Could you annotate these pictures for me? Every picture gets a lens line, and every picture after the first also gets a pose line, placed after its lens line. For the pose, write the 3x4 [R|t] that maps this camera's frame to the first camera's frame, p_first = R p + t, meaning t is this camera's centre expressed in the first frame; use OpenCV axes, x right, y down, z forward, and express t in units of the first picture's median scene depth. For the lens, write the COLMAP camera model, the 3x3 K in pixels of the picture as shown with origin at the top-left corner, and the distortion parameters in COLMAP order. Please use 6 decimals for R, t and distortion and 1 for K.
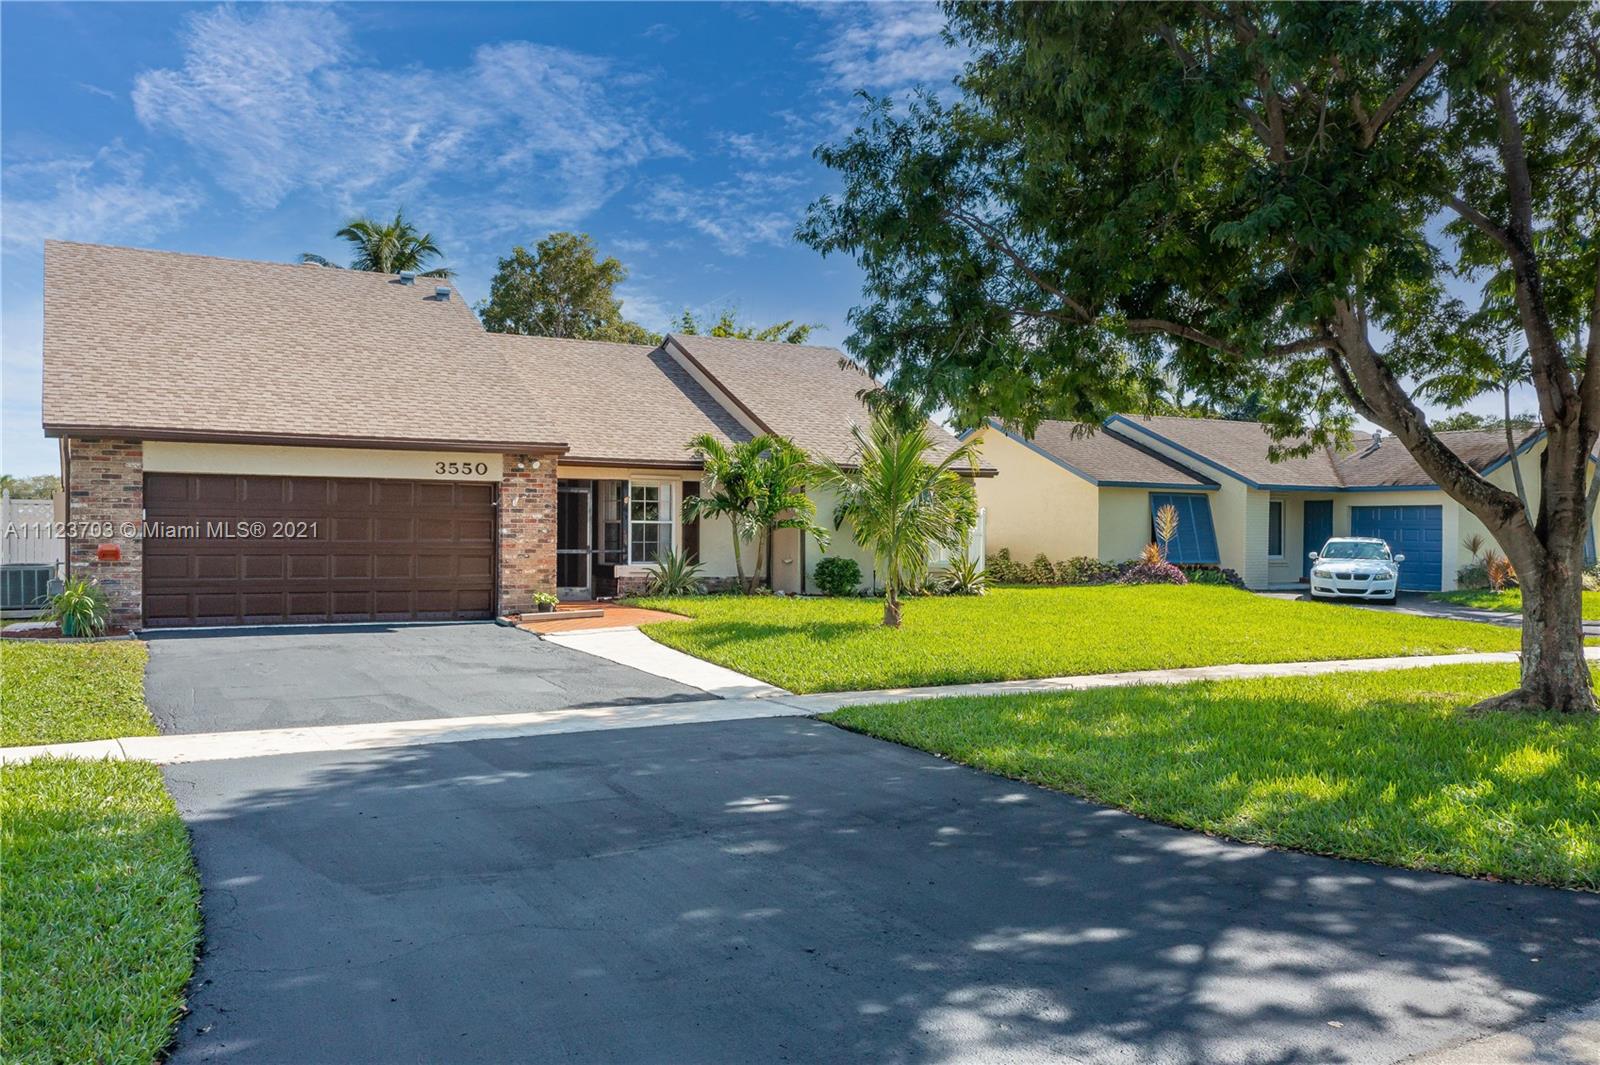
lens RADIAL K [[1275.0, 0, 792.4], [0, 1275.0, 538.1], [0, 0, 1]] dist [-0.002266, 0.004907]
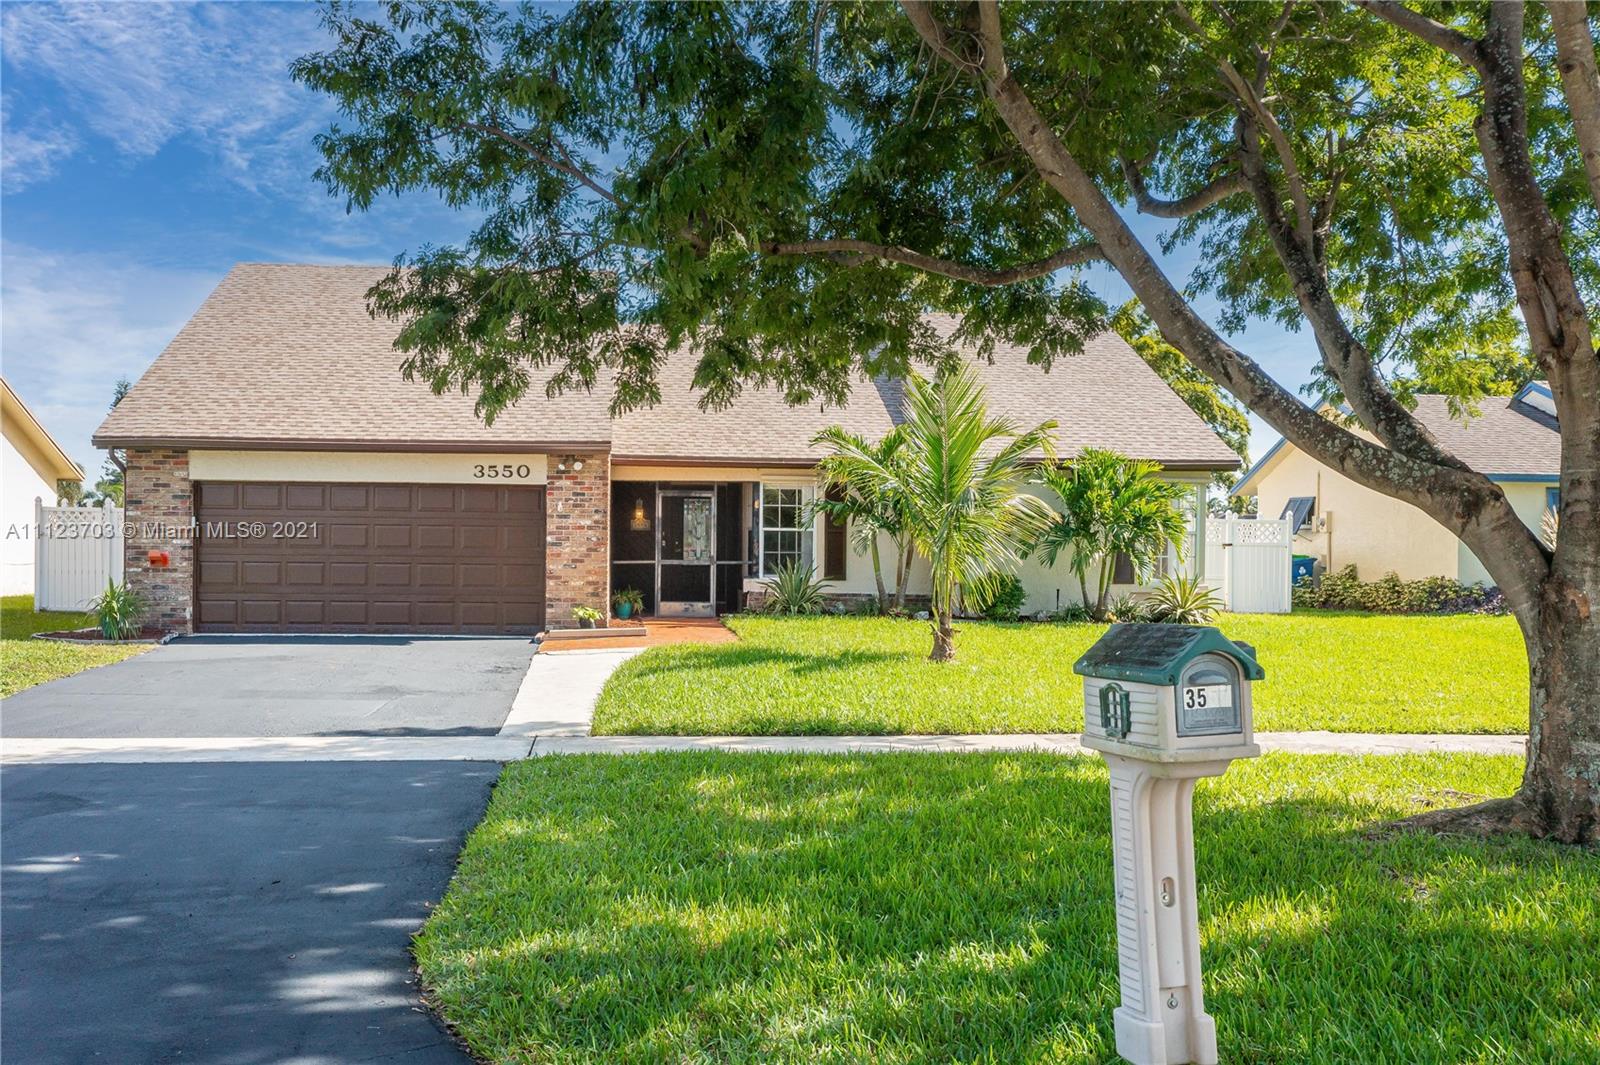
lens RADIAL K [[1389.7, 0, 715.0], [0, 1389.7, 536.1], [0, 0, 1]] dist [-0.001681, -0.000481]
pose [[0.905899, 0.000051, -0.423495, 0.306728], [-0.004354, 0.999948, -0.009194, 0.001148], [0.423472, 0.010173, 0.905852, 0.148054]]
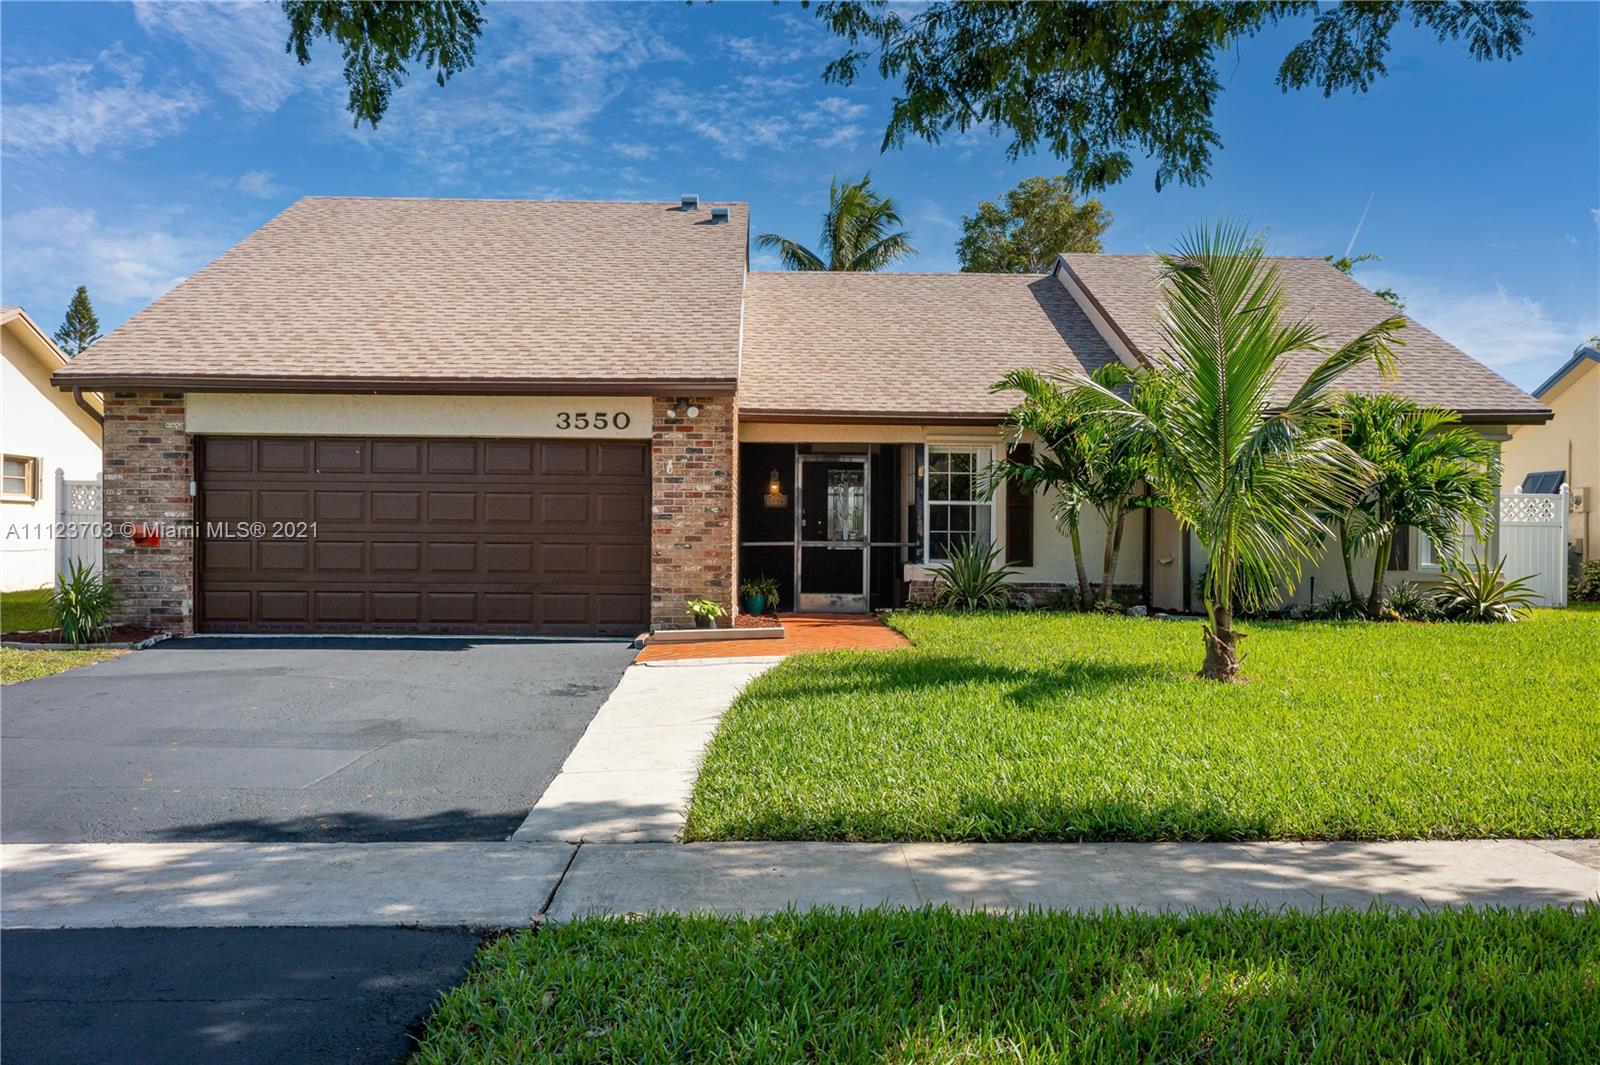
lens RADIAL K [[1275.0, 0, 792.4], [0, 1275.0, 538.1], [0, 0, 1]] dist [-0.002266, 0.004907]
pose [[0.888022, -0.000482, -0.459800, 0.160325], [-0.002843, 0.999975, -0.006539, 0.014320], [0.459791, 0.007114, 0.887998, 0.421785]]
